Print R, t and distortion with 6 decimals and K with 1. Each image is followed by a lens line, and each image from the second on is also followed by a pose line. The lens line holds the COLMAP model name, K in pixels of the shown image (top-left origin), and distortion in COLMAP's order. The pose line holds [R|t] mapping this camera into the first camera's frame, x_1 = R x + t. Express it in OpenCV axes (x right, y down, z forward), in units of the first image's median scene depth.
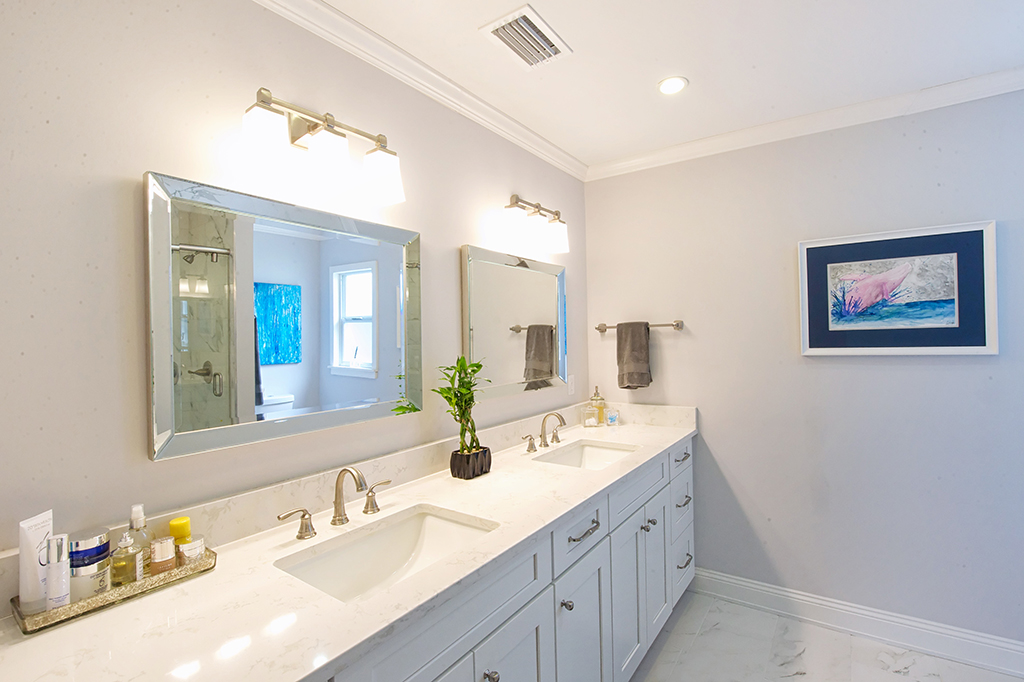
lens RADIAL K [[463.1, 0, 512.0], [0, 463.1, 341.0], [0, 0, 1]] dist [-0.023479, -0.000166]
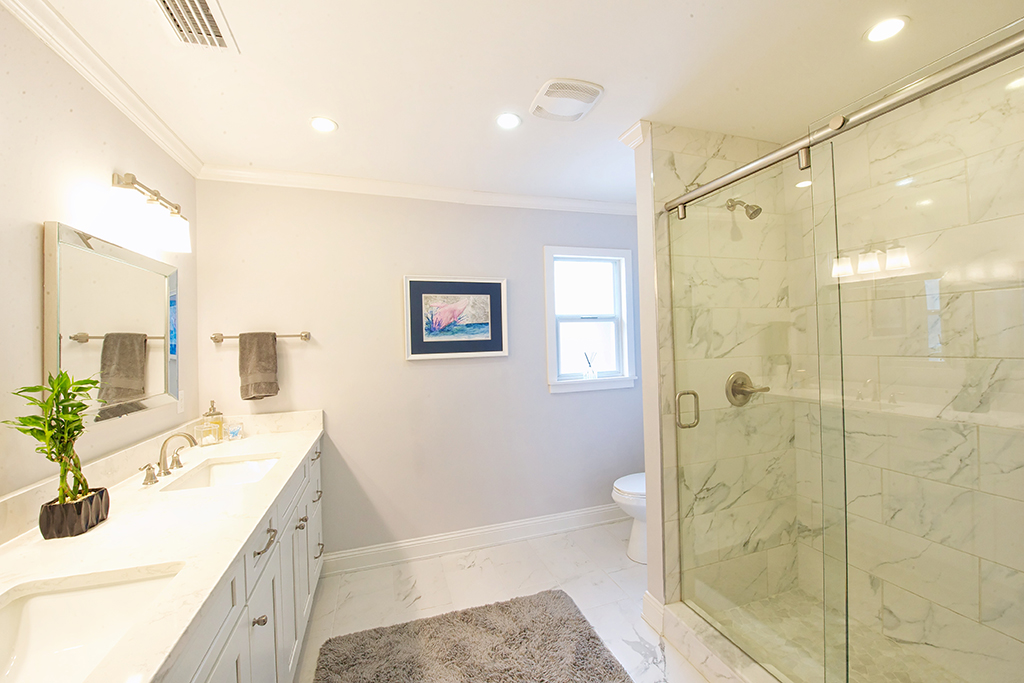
lens RADIAL K [[416.6, 0, 519.0], [0, 416.6, 337.1], [0, 0, 1]] dist [-0.032174, -0.000050]
pose [[0.582786, 0.016478, 0.812459, -0.166613], [0.015402, 0.999391, -0.031317, 0.007779], [-0.812480, 0.030764, 0.582177, 0.027066]]
